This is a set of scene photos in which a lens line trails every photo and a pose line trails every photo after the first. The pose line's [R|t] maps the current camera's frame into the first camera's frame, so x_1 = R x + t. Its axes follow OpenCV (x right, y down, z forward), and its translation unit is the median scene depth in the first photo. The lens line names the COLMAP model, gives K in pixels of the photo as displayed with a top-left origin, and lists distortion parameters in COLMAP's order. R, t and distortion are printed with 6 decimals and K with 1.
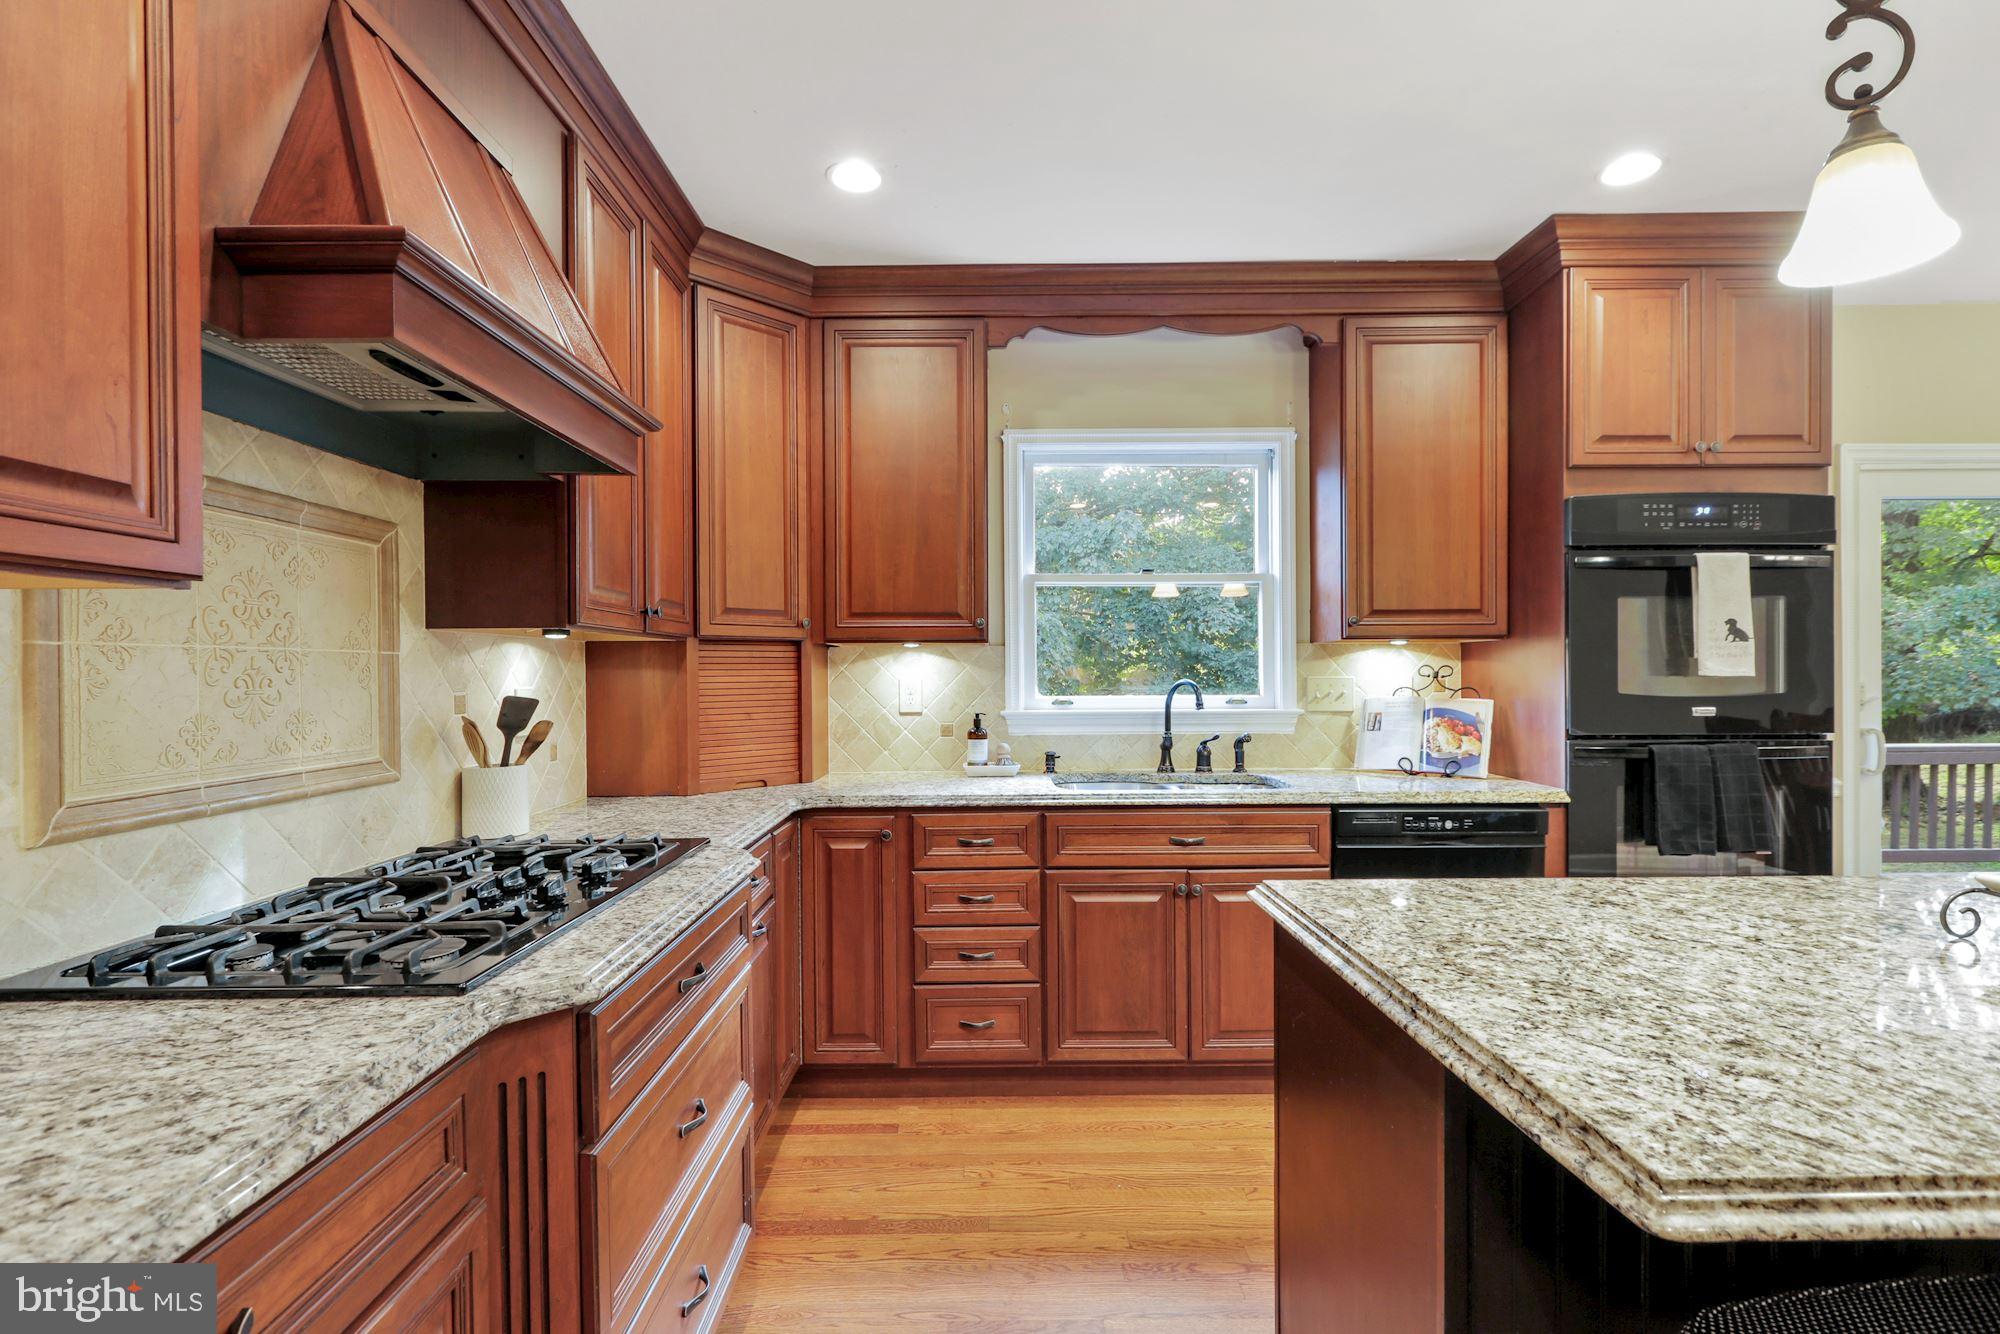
lens RADIAL K [[942.1, 0, 986.9], [0, 942.1, 677.8], [0, 0, 1]] dist [0.005389, -0.001583]
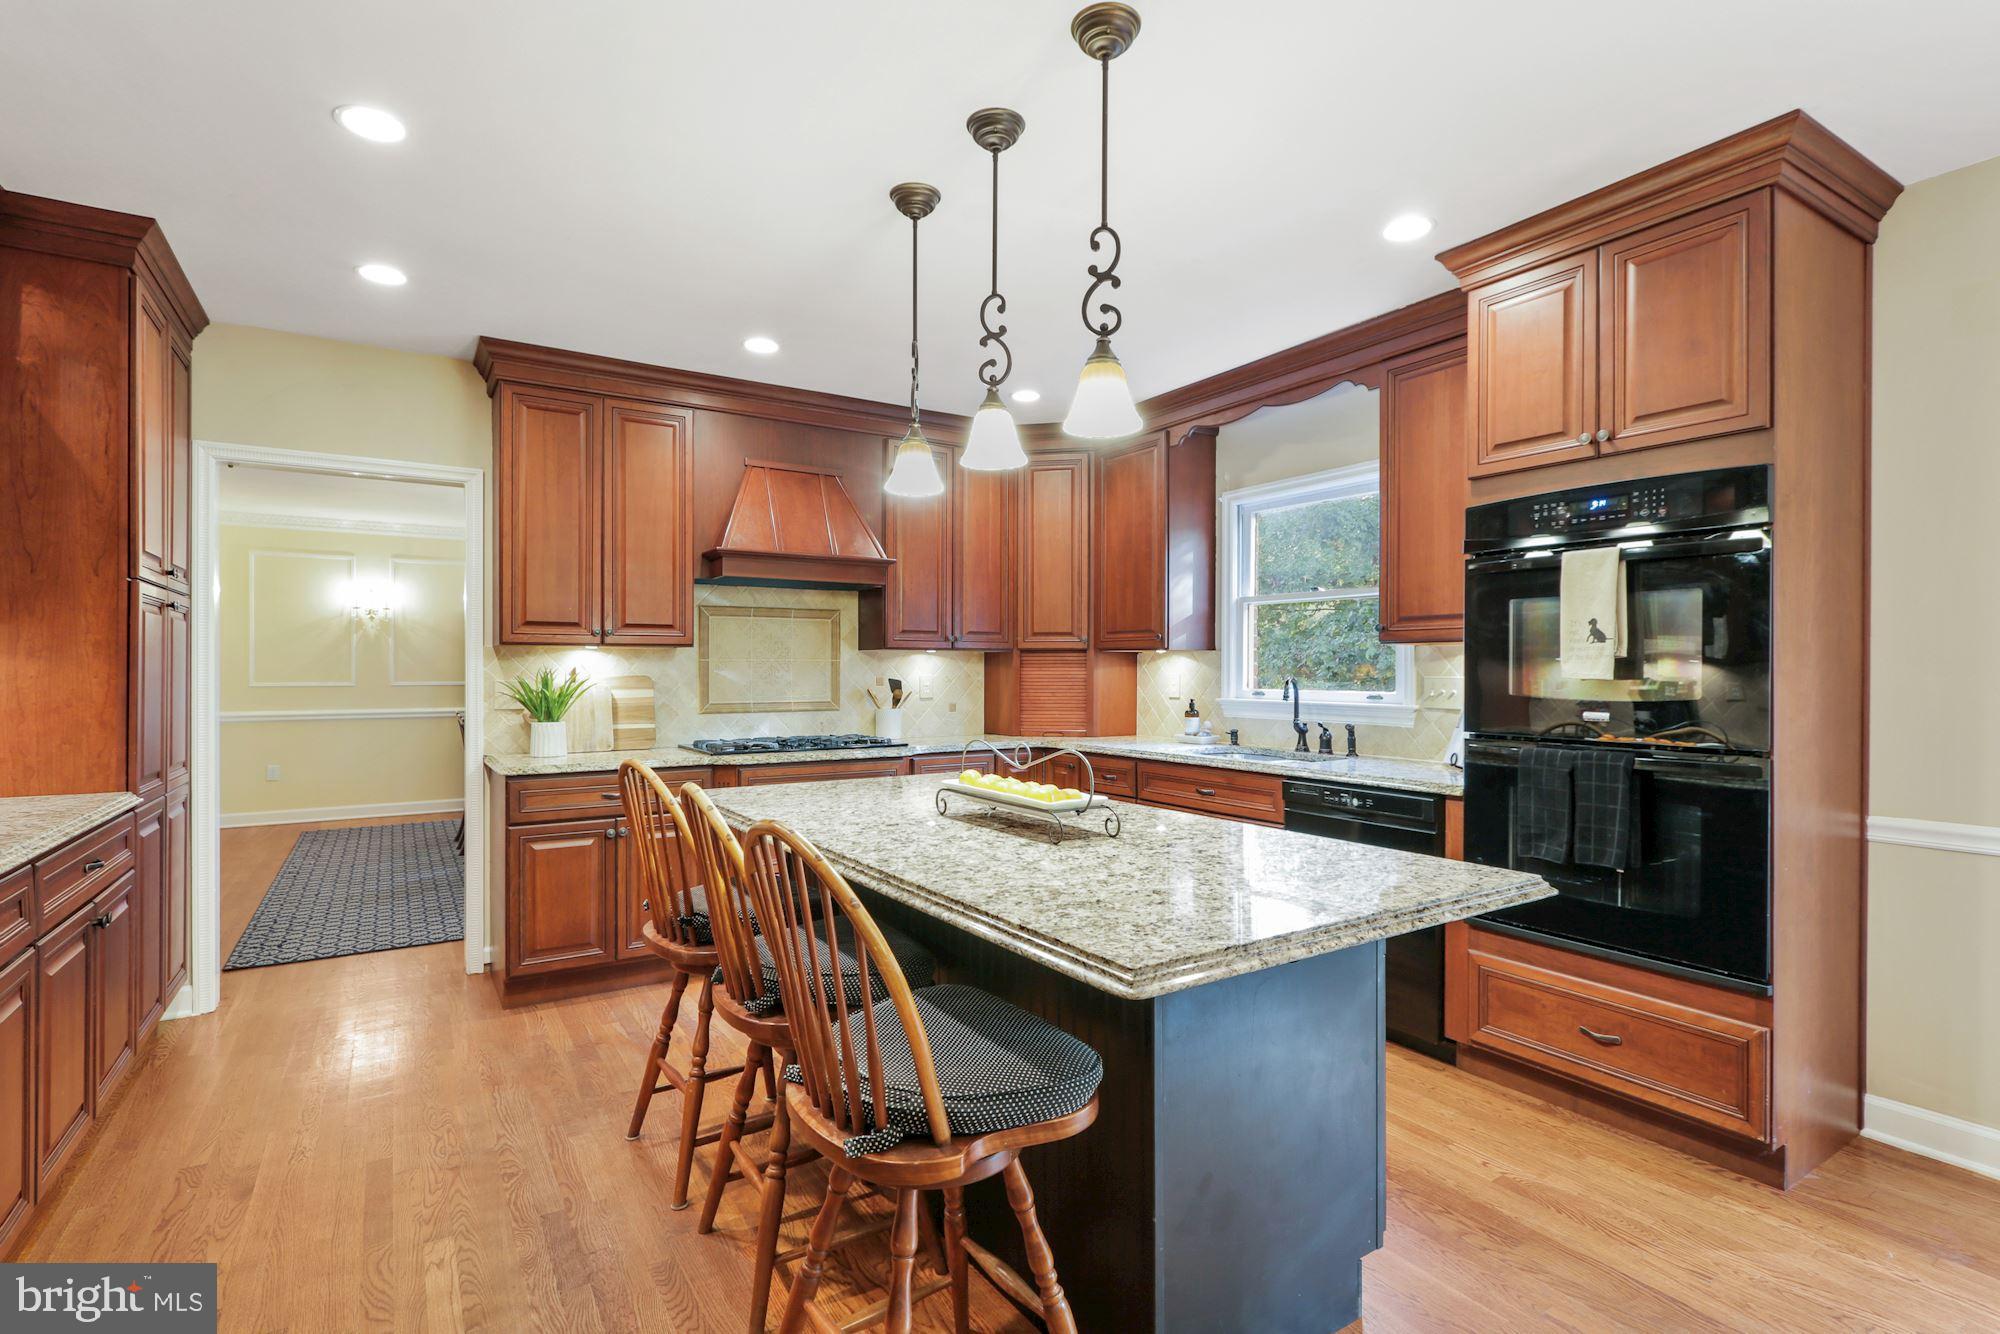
lens RADIAL K [[942.1, 0, 960.6], [0, 942.1, 667.5], [0, 0, 1]] dist [0.005389, -0.001583]
pose [[0.512913, 0.005150, -0.858425, 1.224951], [-0.010011, 0.999950, 0.000017, -0.007101], [0.858382, 0.008585, 0.512938, -0.028514]]
